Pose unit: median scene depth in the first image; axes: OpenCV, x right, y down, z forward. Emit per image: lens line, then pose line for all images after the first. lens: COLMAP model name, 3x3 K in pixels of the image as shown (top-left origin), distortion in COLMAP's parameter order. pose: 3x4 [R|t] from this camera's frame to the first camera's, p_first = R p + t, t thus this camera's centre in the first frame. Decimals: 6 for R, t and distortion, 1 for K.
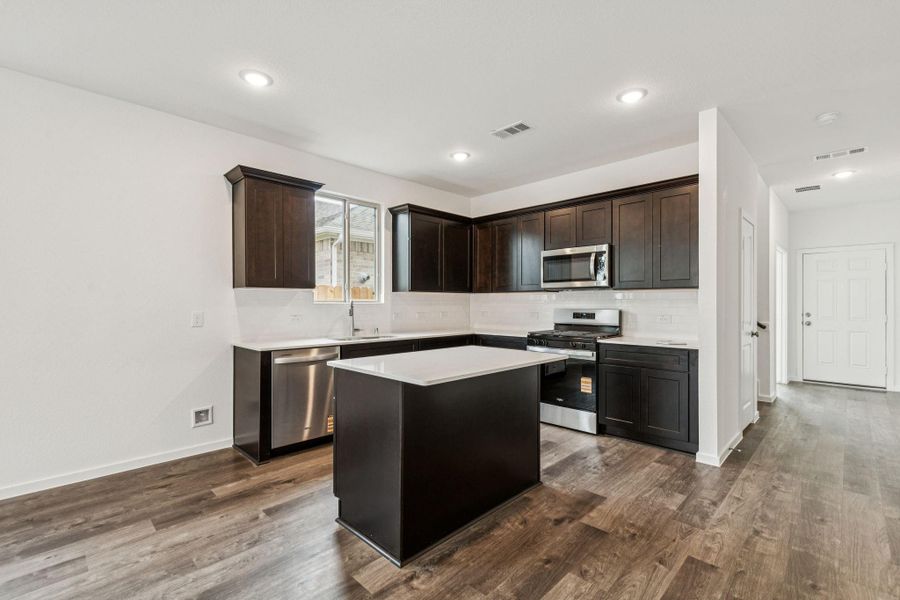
lens RADIAL K [[404.7, 0, 451.9], [0, 404.7, 301.6], [0, 0, 1]] dist [0.001368, 0.000272]
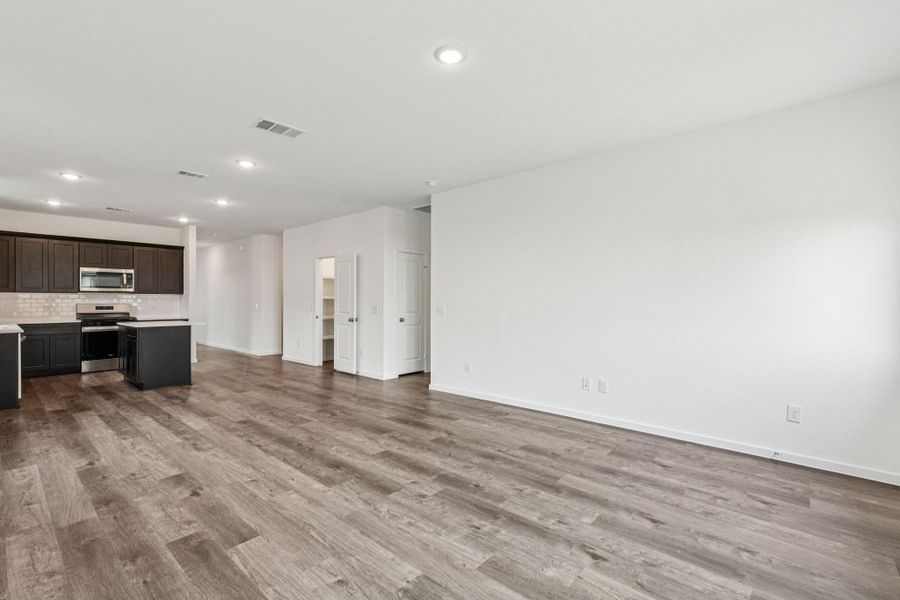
lens RADIAL K [[404.7, 0, 452.6], [0, 404.7, 300.2], [0, 0, 1]] dist [0.001368, 0.000272]
pose [[-0.053806, -0.001728, 0.998550, -1.657704], [-0.002139, 0.999996, 0.001615, -0.004004], [-0.998549, -0.002049, -0.053810, -0.419626]]
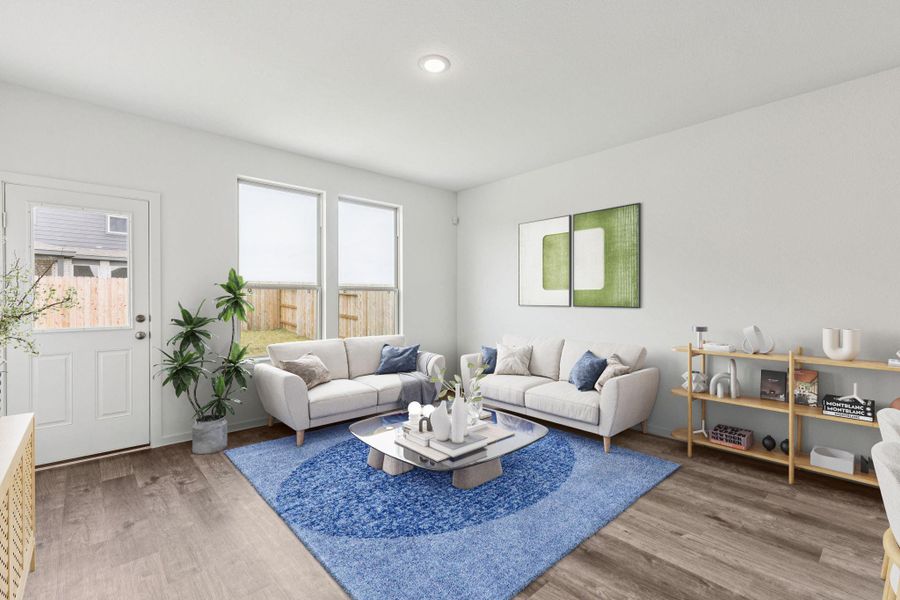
lens RADIAL K [[404.7, 0, 449.2], [0, 404.7, 302.6], [0, 0, 1]] dist [0.001368, 0.000272]
pose [[-0.059885, 0.007922, -0.998174, -0.354900], [-0.000247, 0.999968, 0.007951, -0.001564], [0.998205, 0.000723, -0.059881, -0.385522]]
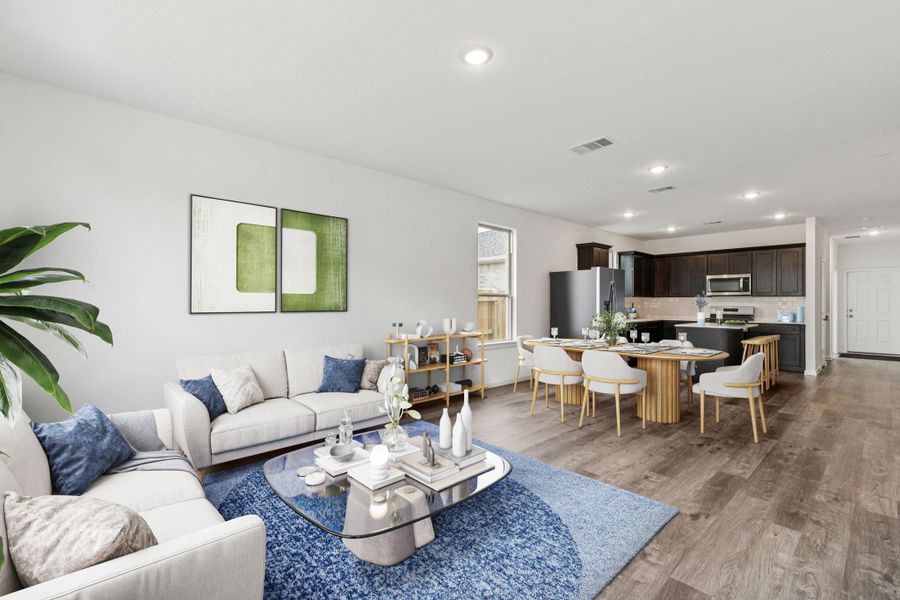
lens RADIAL K [[404.7, 0, 450.0], [0, 404.7, 302.8], [0, 0, 1]] dist [0.001368, 0.000272]
pose [[0.999095, -0.001615, -0.042500, -1.038001], [0.001720, 0.999996, 0.002416, -0.006241], [0.042496, -0.002486, 0.999094, -1.087743]]
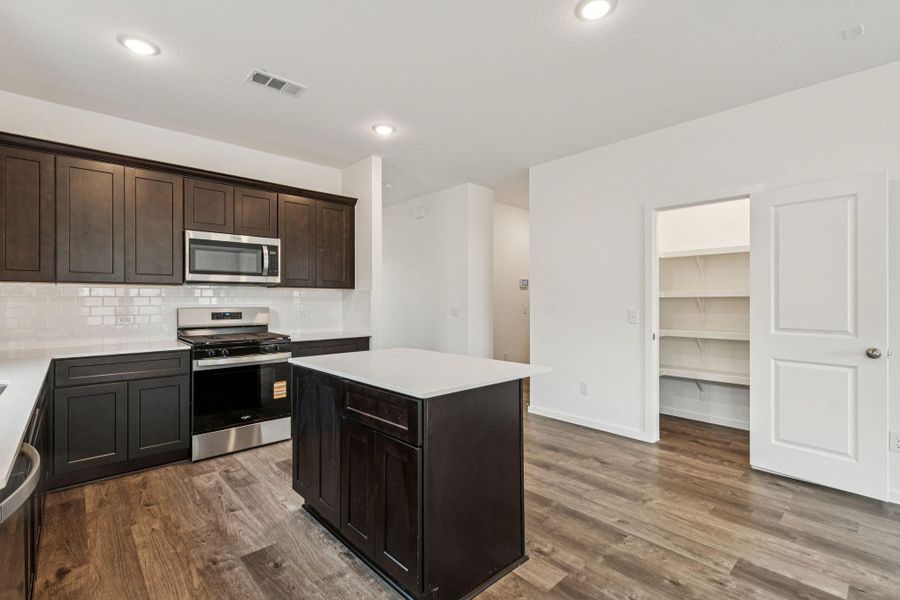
lens RADIAL K [[404.7, 0, 451.2], [0, 404.7, 300.3], [0, 0, 1]] dist [0.001368, 0.000272]
pose [[0.041525, -0.000948, 0.999137, -0.571082], [-0.003208, 0.999994, 0.001082, 0.000005], [-0.999132, -0.003250, 0.041522, 0.567413]]
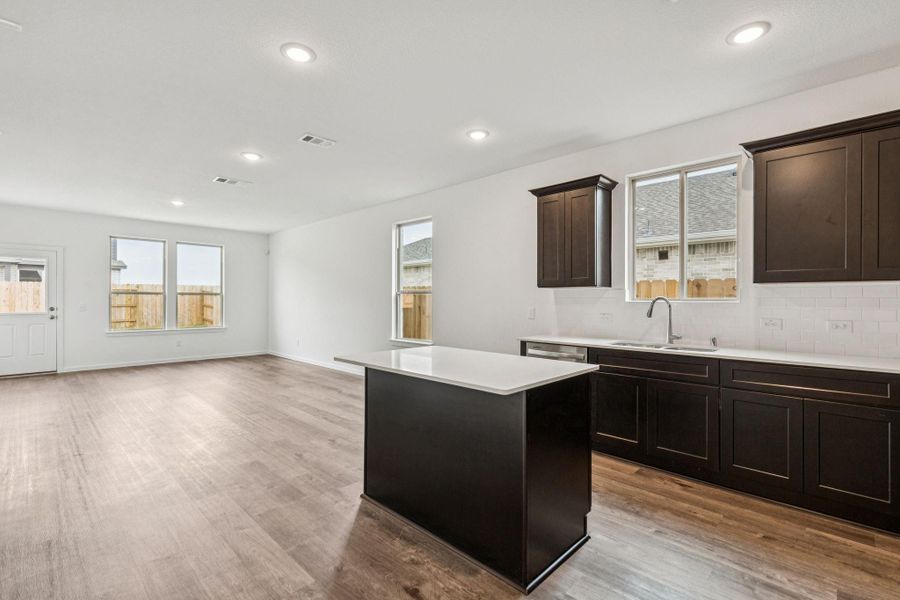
lens RADIAL K [[404.7, 0, 449.5], [0, 404.7, 300.7], [0, 0, 1]] dist [0.001368, 0.000272]
pose [[0.006125, -0.000644, -0.999981, 0.601787], [-0.001625, 0.999998, -0.000654, 0.002488], [0.999980, 0.001629, 0.006124, 0.631324]]
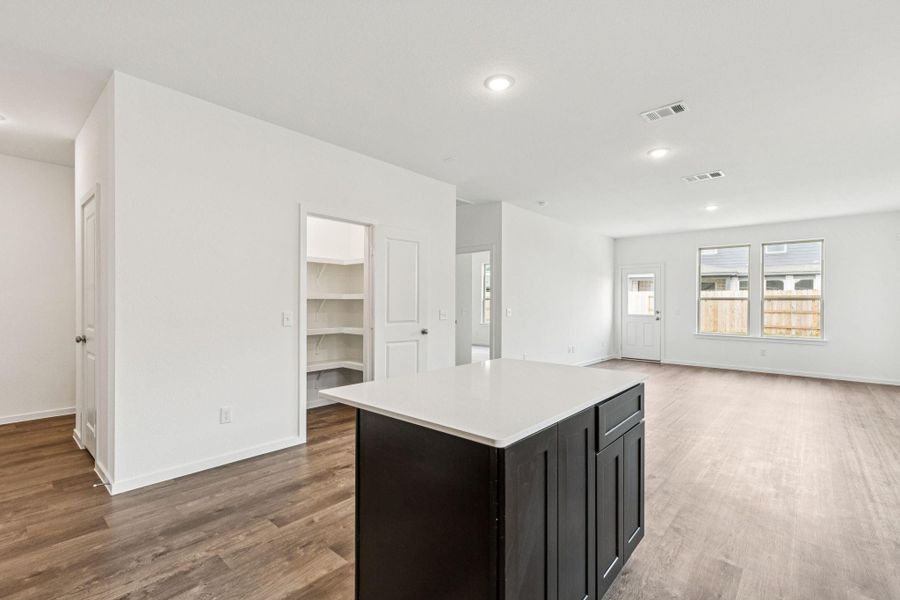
lens RADIAL K [[404.7, 0, 453.8], [0, 404.7, 299.5], [0, 0, 1]] dist [0.001368, 0.000272]
pose [[-0.998310, -0.007582, -0.057613, 0.088692], [-0.006900, 0.999904, -0.012021, 0.003291], [0.057699, -0.011603, -0.998267, 1.107793]]
